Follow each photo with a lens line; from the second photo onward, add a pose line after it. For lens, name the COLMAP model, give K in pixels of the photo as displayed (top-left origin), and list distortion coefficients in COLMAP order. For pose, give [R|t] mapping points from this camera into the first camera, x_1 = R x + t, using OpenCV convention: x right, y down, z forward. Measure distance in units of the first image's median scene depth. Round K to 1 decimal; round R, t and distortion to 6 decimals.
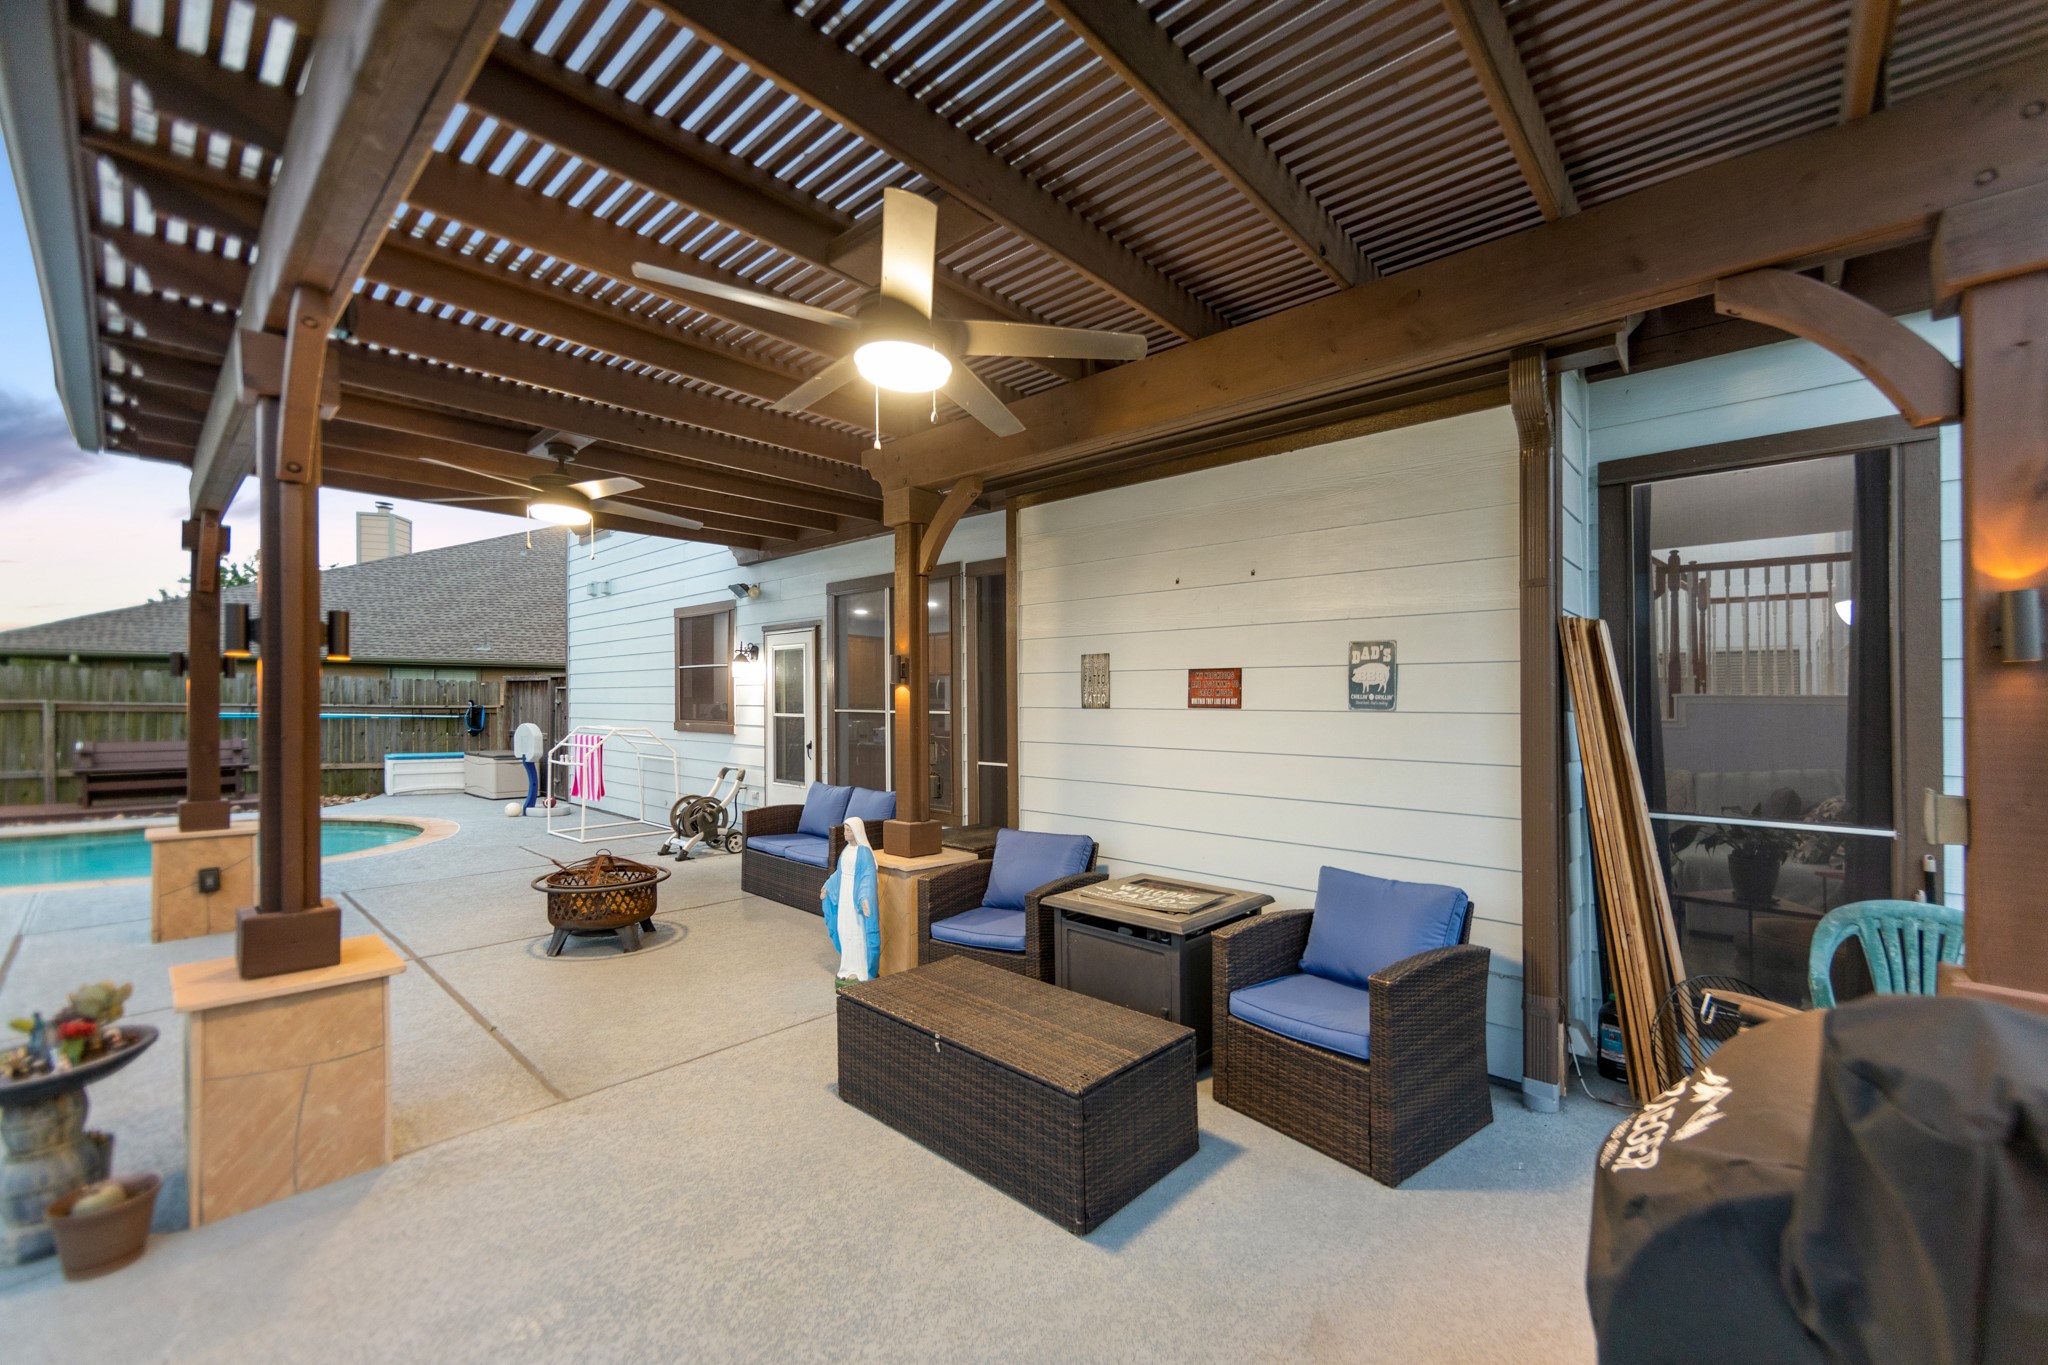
lens RADIAL K [[830.1, 0, 1030.9], [0, 830.1, 719.4], [0, 0, 1]] dist [-0.001116, 0.000529]
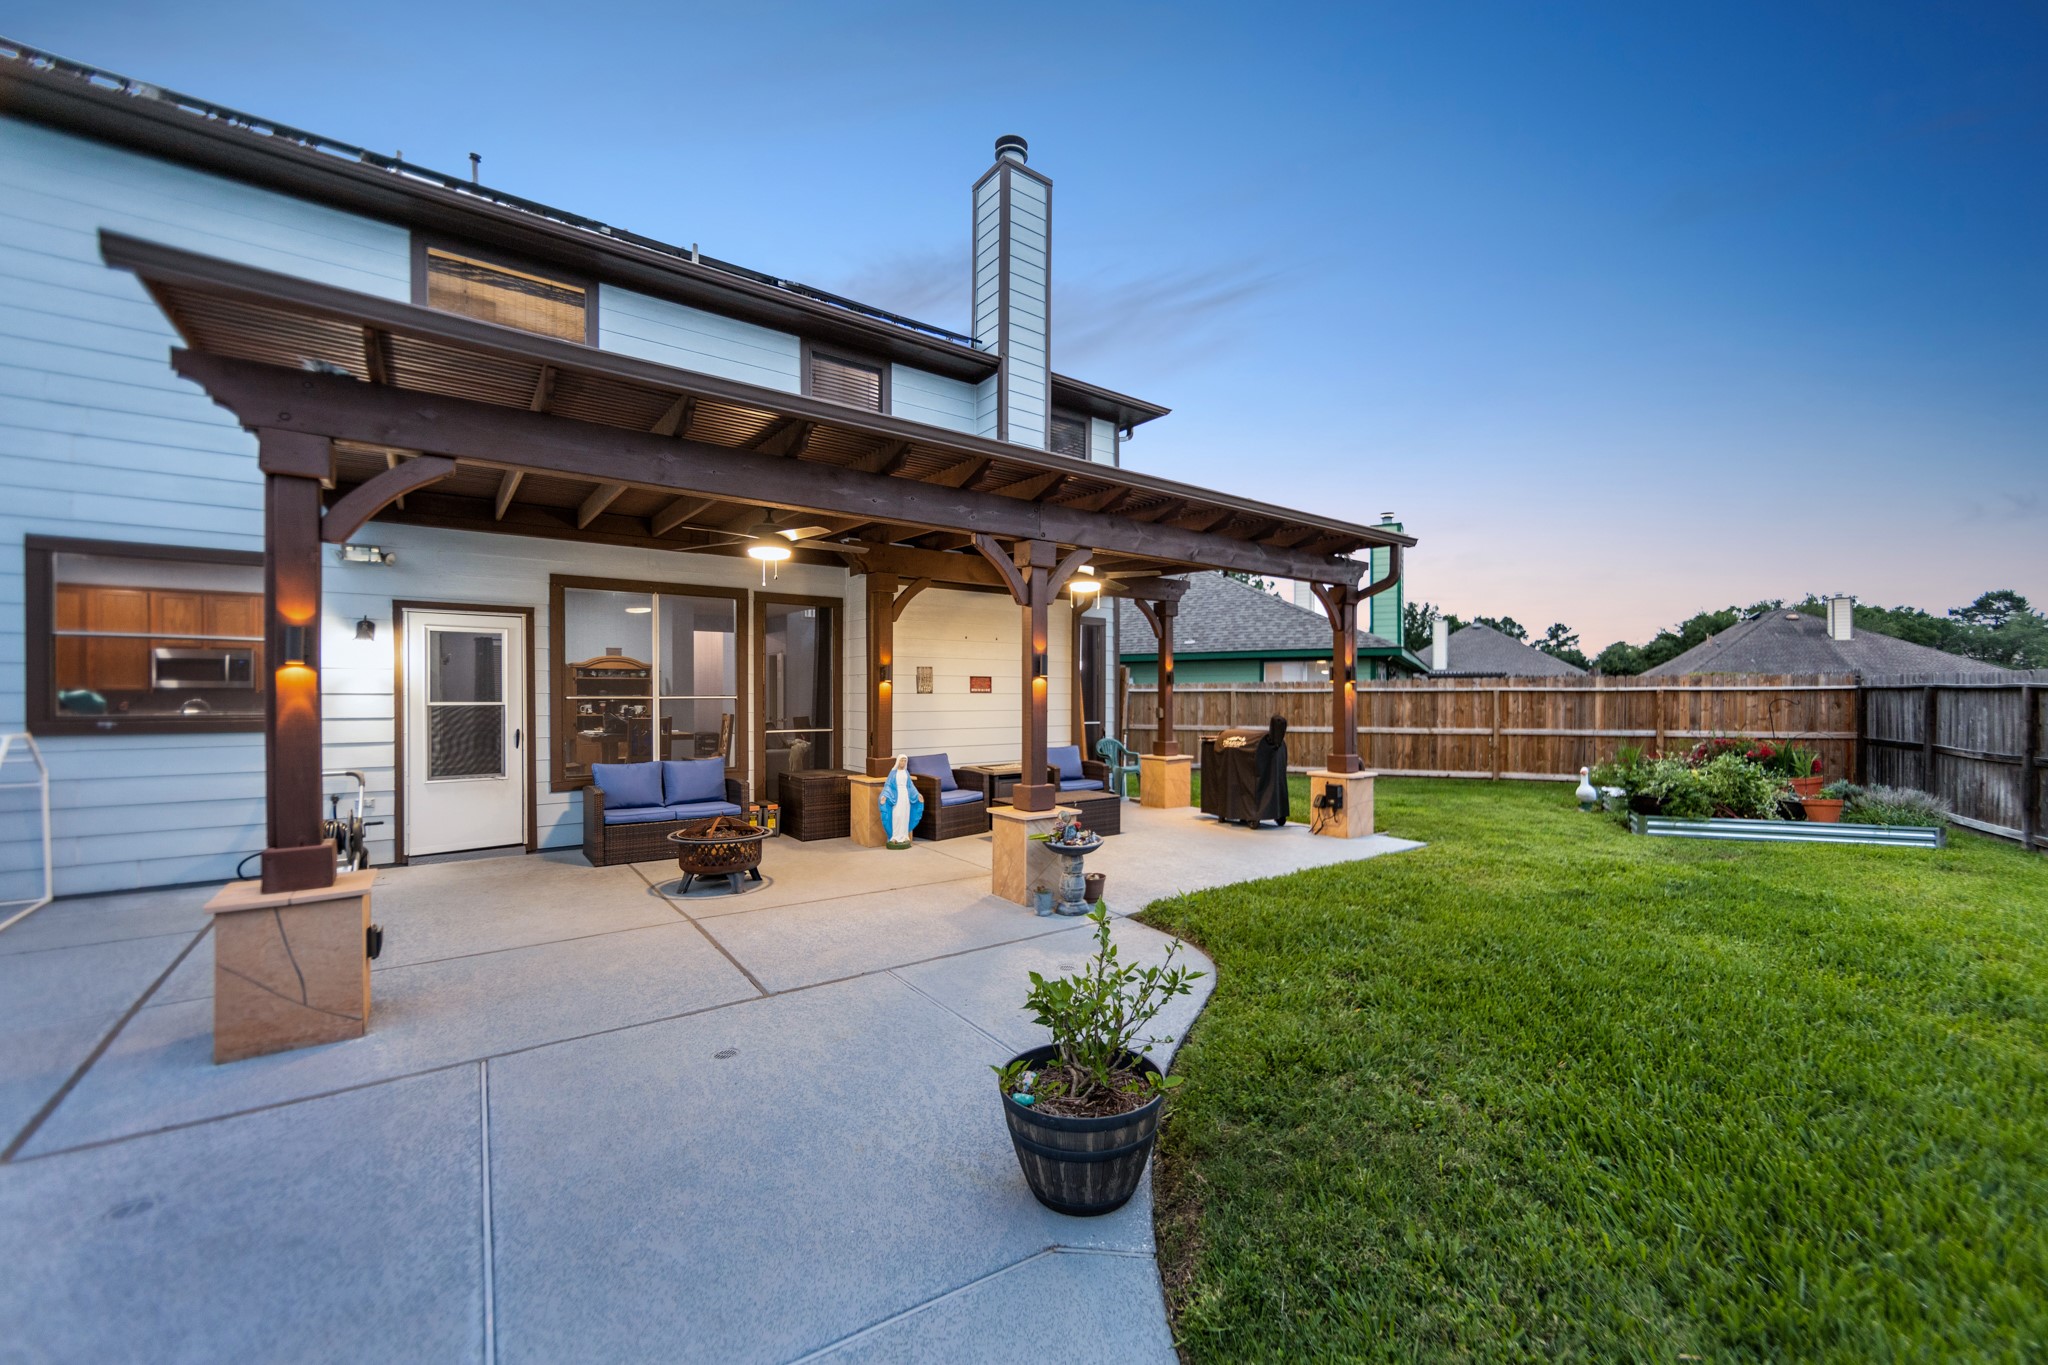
lens RADIAL K [[830.1, 0, 1060.4], [0, 830.1, 696.1], [0, 0, 1]] dist [-0.001116, 0.000529]
pose [[0.161528, -0.013540, 0.986775, -1.564265], [0.015580, 0.999816, 0.011169, -0.020144], [-0.986745, 0.013570, 0.161709, 0.279767]]
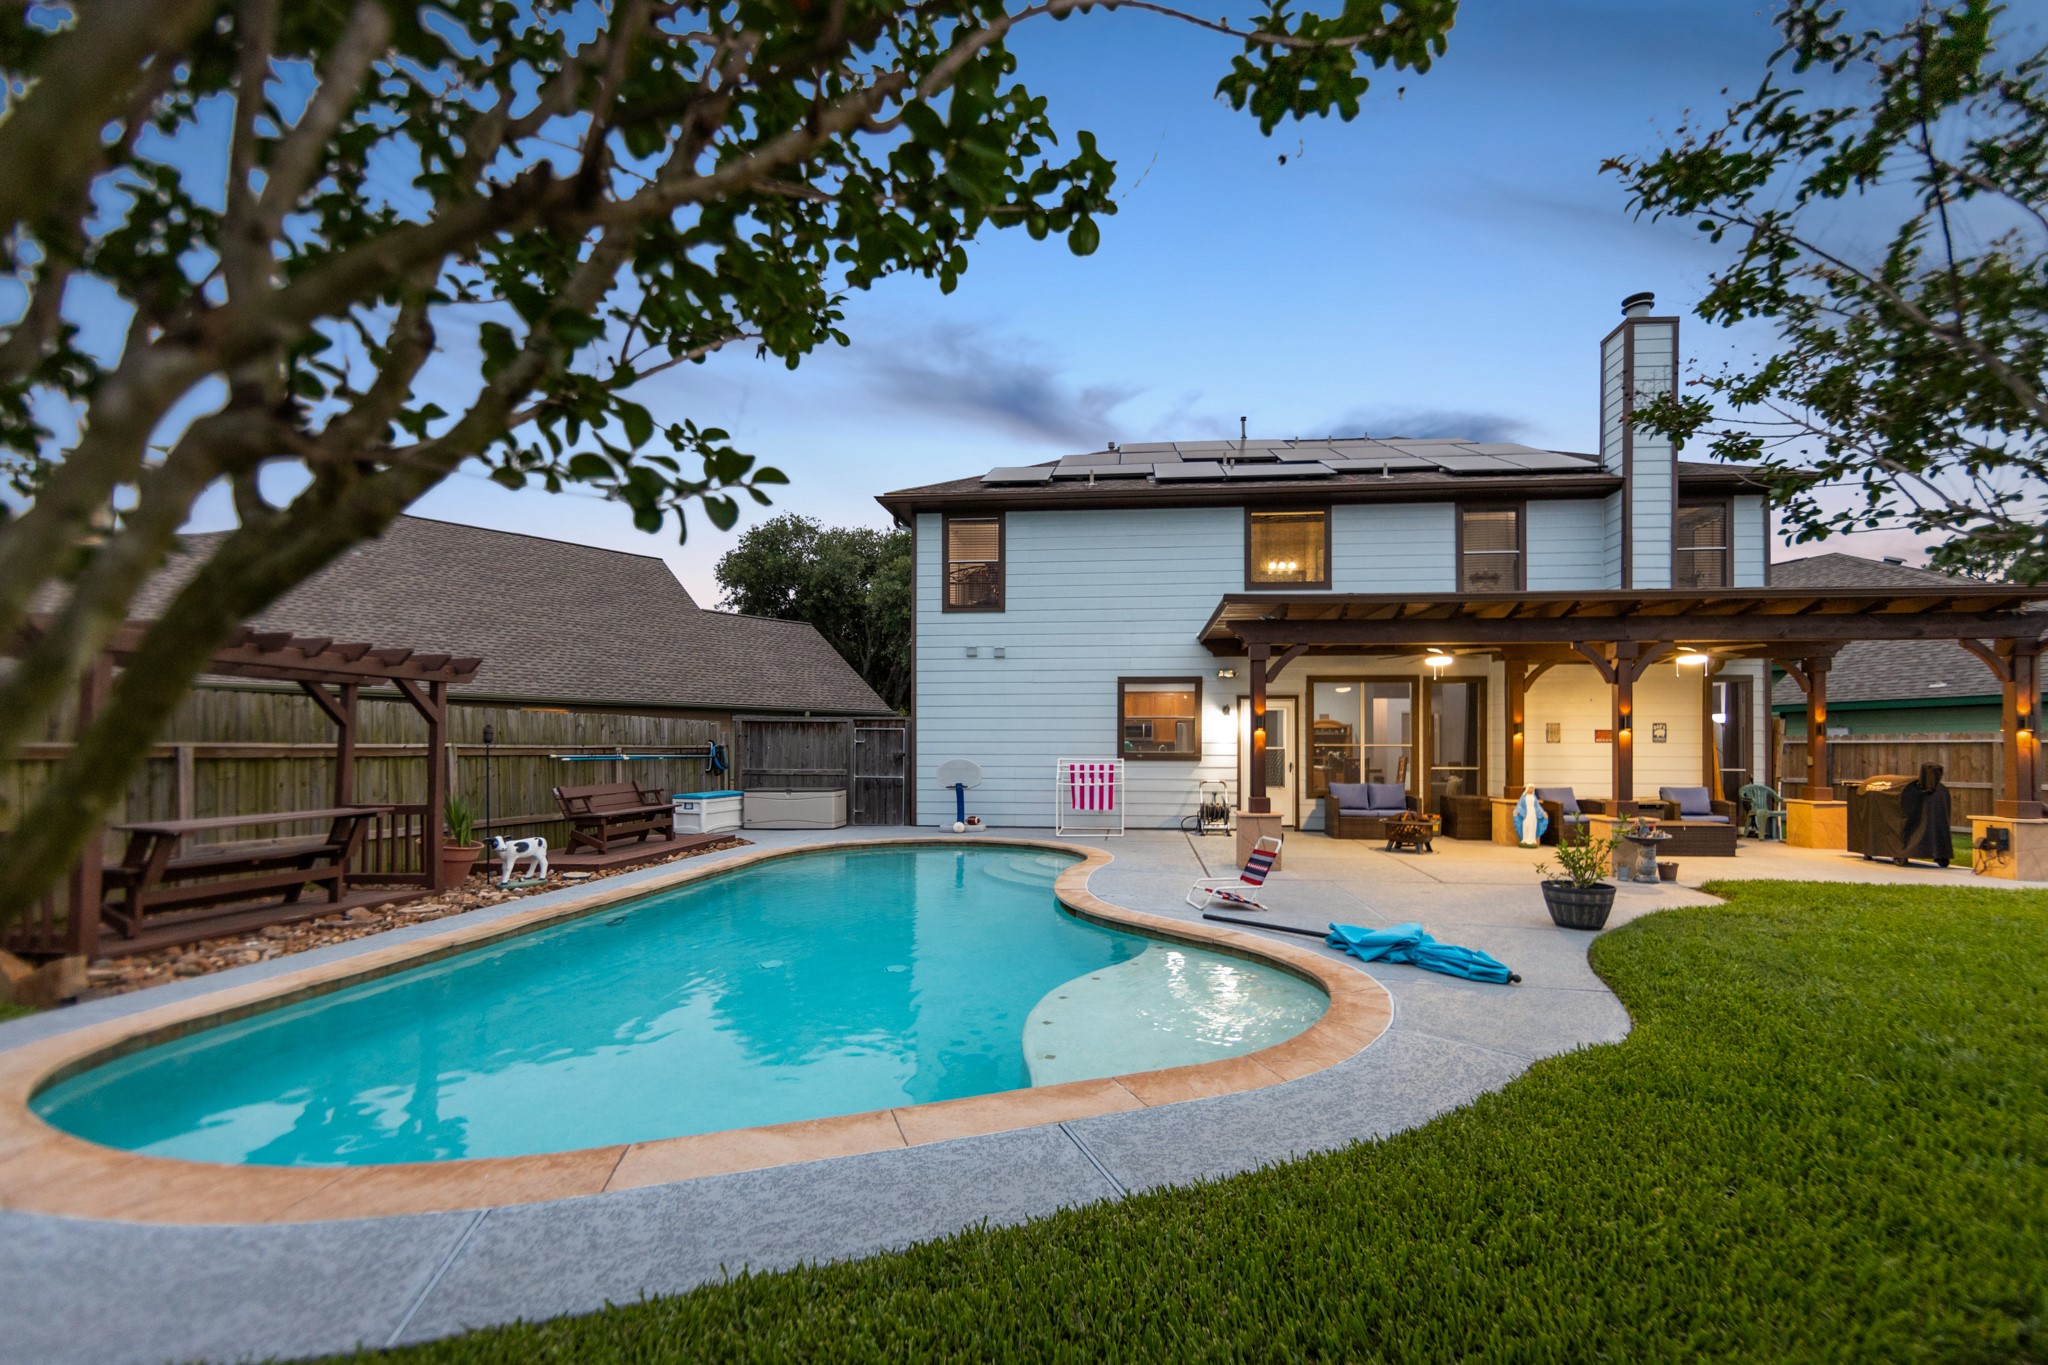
lens RADIAL K [[830.1, 0, 1044.5], [0, 830.1, 746.4], [0, 0, 1]] dist [-0.001116, 0.000529]
pose [[0.794006, -0.007446, 0.607864, -2.453900], [0.014572, 0.999871, -0.006786, -0.005678], [-0.607735, 0.014245, 0.794012, -0.142513]]
